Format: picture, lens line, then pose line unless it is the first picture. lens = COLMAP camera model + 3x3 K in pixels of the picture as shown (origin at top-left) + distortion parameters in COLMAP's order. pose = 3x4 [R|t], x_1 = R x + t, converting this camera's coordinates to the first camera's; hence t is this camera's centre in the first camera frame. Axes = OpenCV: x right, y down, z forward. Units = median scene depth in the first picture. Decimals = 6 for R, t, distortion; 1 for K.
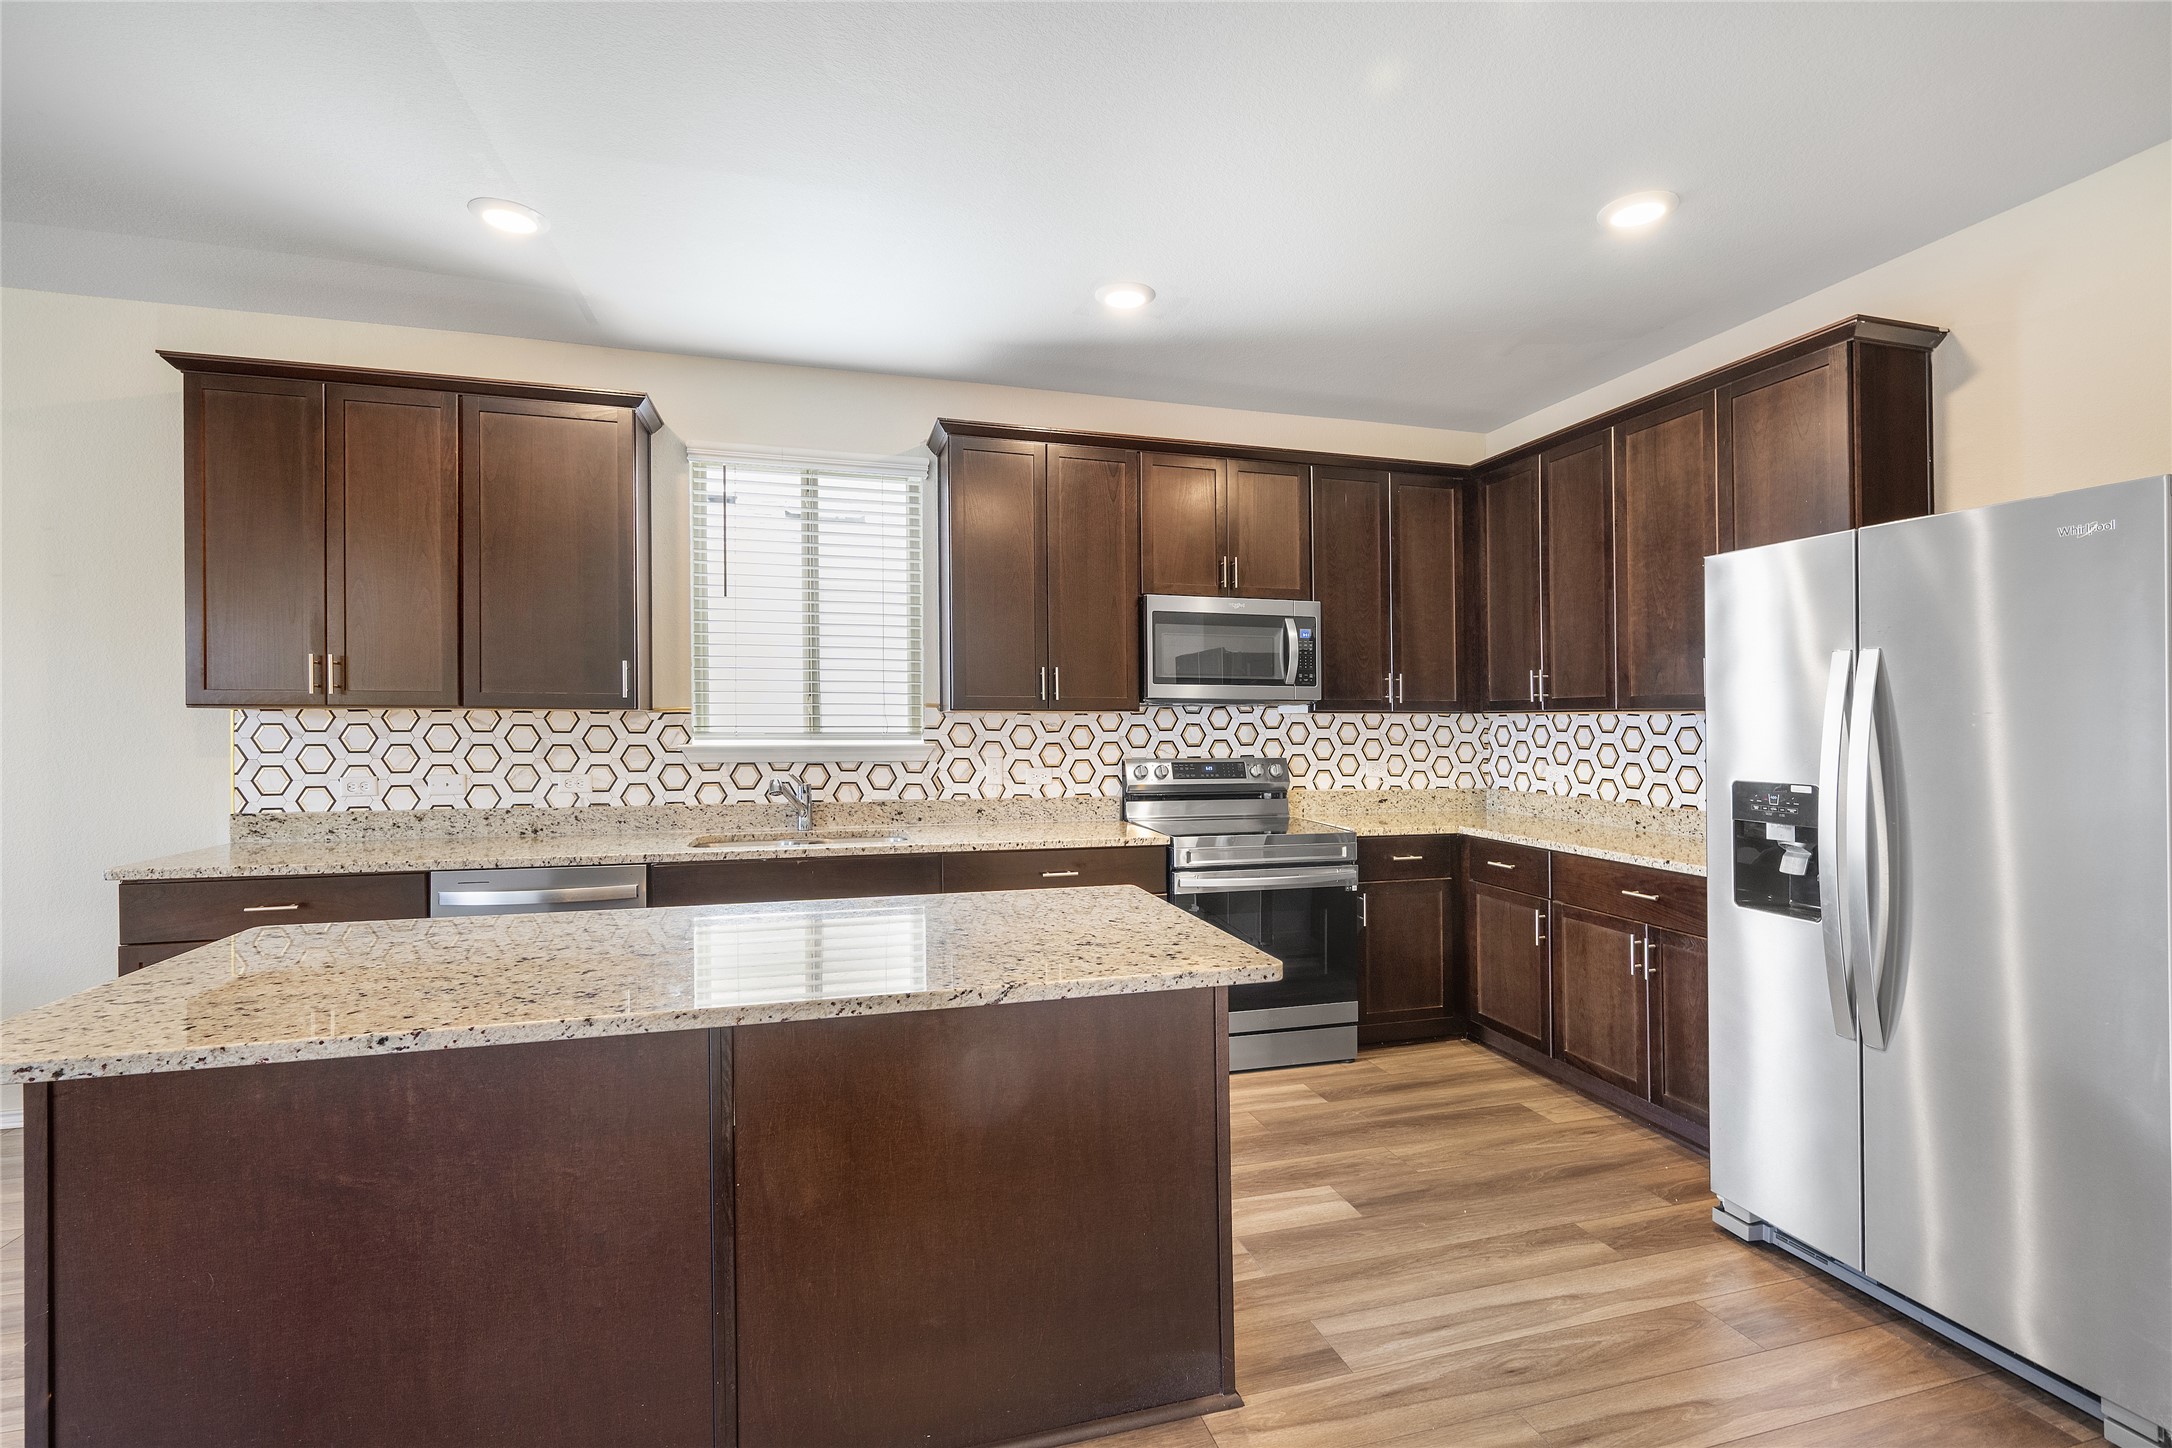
lens RADIAL K [[976.9, 0, 1076.1], [0, 976.9, 721.7], [0, 0, 1]] dist [0.023442, 0.000190]
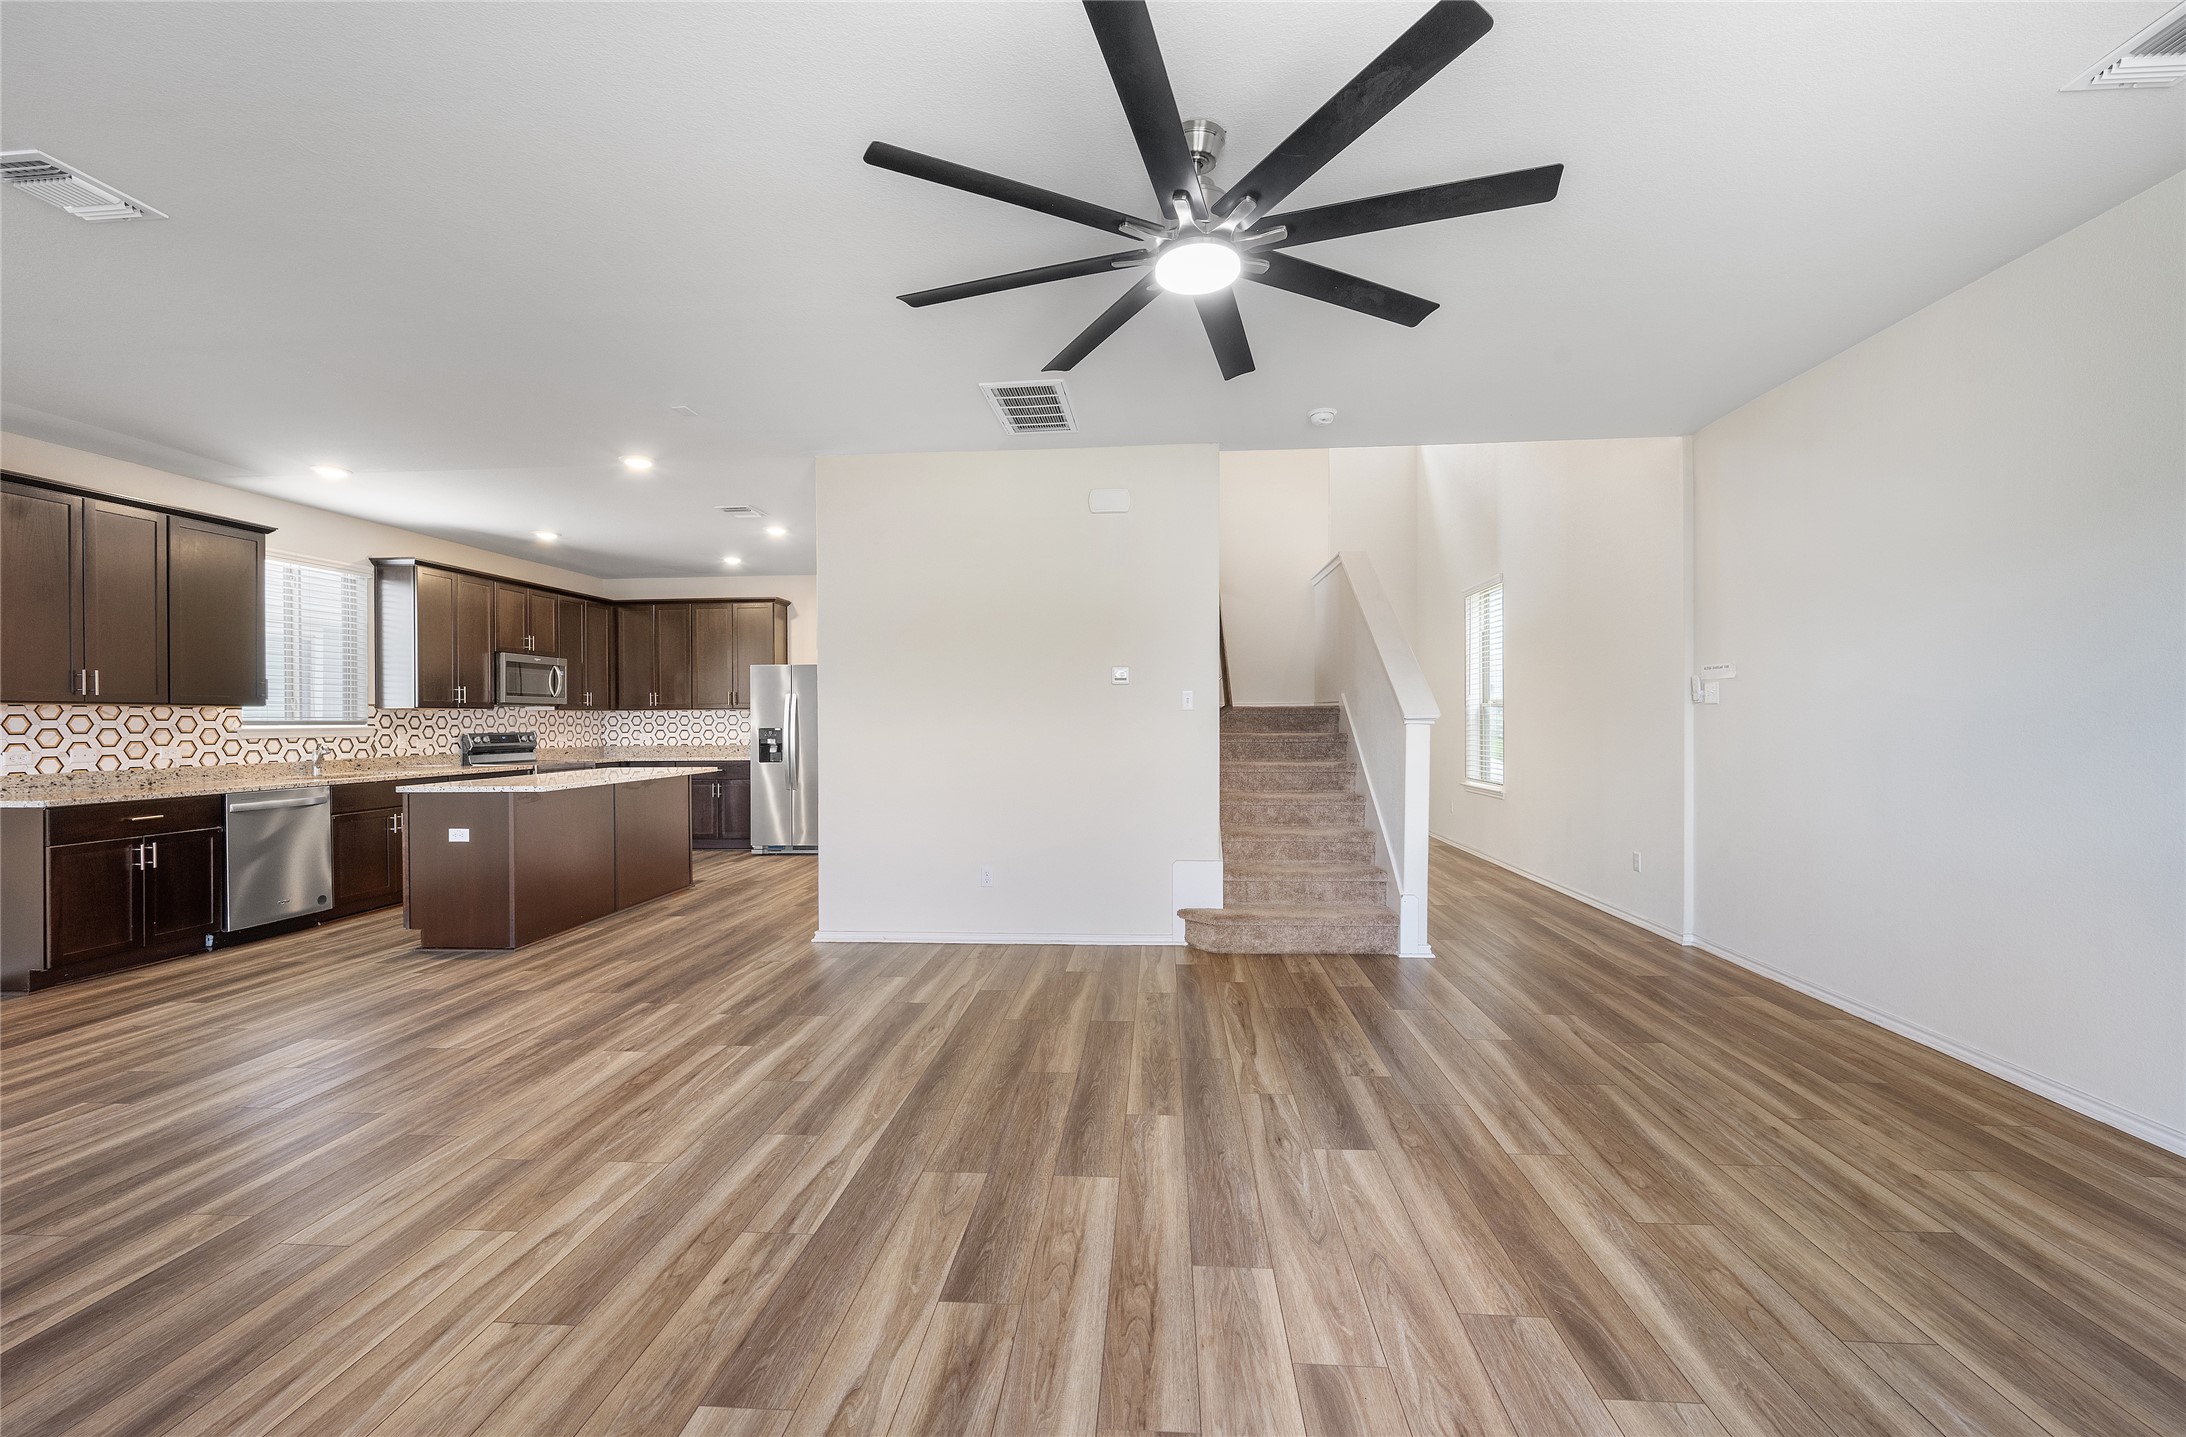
lens RADIAL K [[882.8, 0, 1098.8], [0, 882.8, 719.9], [0, 0, 1]] dist [-0.003146, 0.001336]
pose [[0.345212, -0.005688, 0.938508, -1.244394], [0.003466, 0.999983, 0.004786, 0.007810], [-0.938518, 0.001600, 0.345225, -0.832397]]
